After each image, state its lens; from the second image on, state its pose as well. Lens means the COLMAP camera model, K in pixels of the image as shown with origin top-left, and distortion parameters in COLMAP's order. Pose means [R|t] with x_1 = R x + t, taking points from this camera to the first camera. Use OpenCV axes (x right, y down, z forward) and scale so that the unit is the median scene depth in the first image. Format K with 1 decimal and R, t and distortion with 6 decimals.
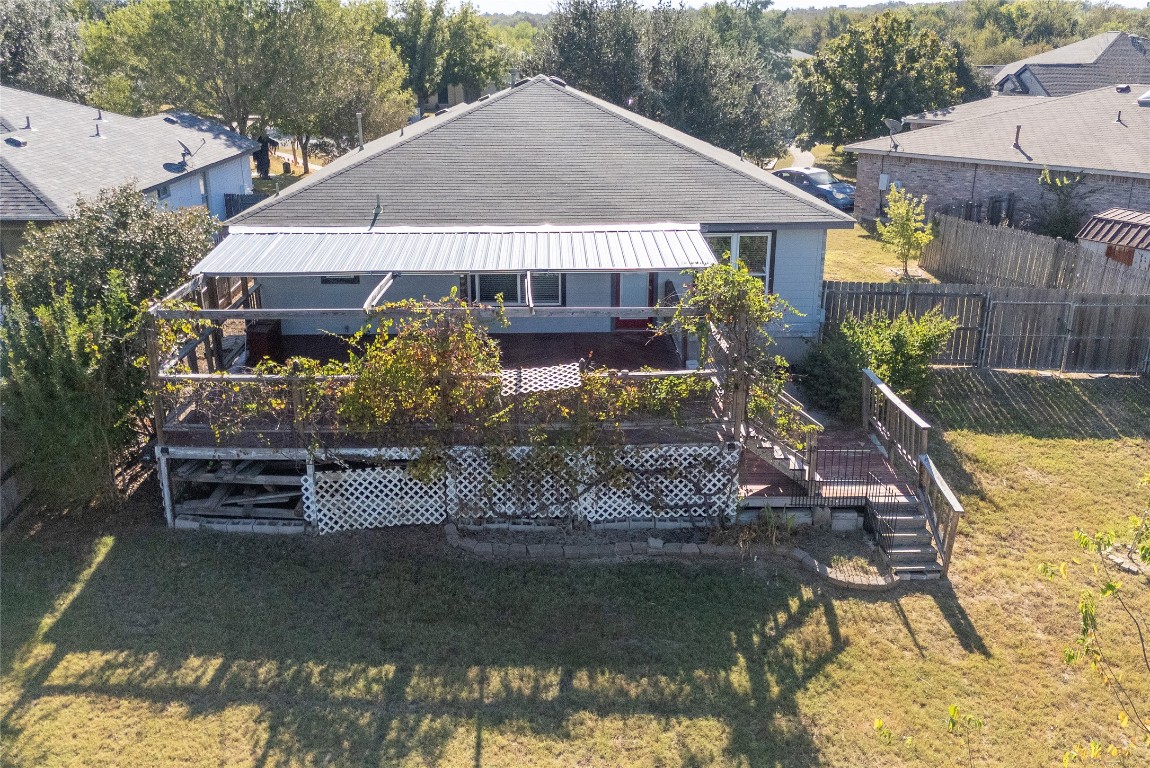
lens RADIAL K [[1010.3, 0, 572.9], [0, 1010.3, 378.8], [0, 0, 1]] dist [0.025323, -0.017226]
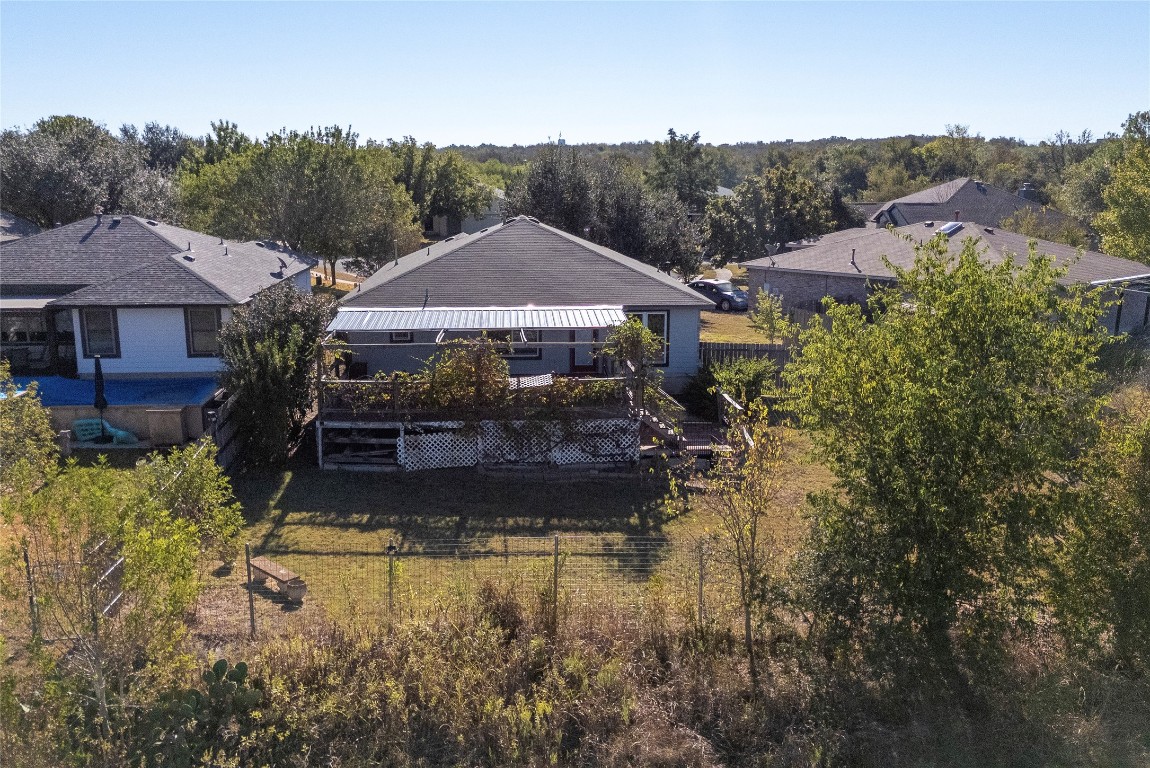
lens RADIAL K [[1010.3, 0, 579.2], [0, 1010.3, 373.4], [0, 0, 1]] dist [0.025323, -0.017226]
pose [[0.999094, -0.004415, 0.042321, -0.020247], [0.009611, 0.992313, -0.123380, 0.204257], [-0.041451, 0.123675, 0.991457, -0.796369]]
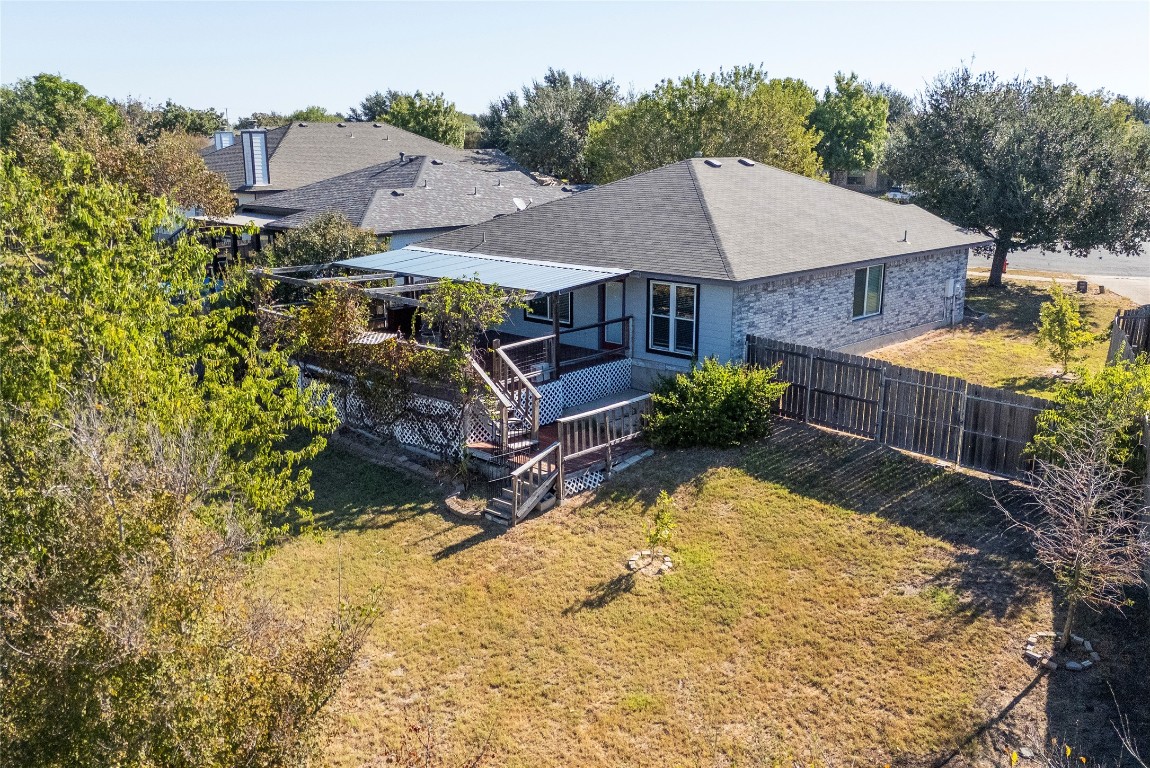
lens RADIAL K [[1010.3, 0, 570.0], [0, 1010.3, 389.6], [0, 0, 1]] dist [0.025323, -0.017226]
pose [[0.704085, 0.171355, -0.689131, 1.222777], [-0.223698, 0.974561, 0.013777, -0.011008], [0.673961, 0.144457, 0.724506, 0.075993]]
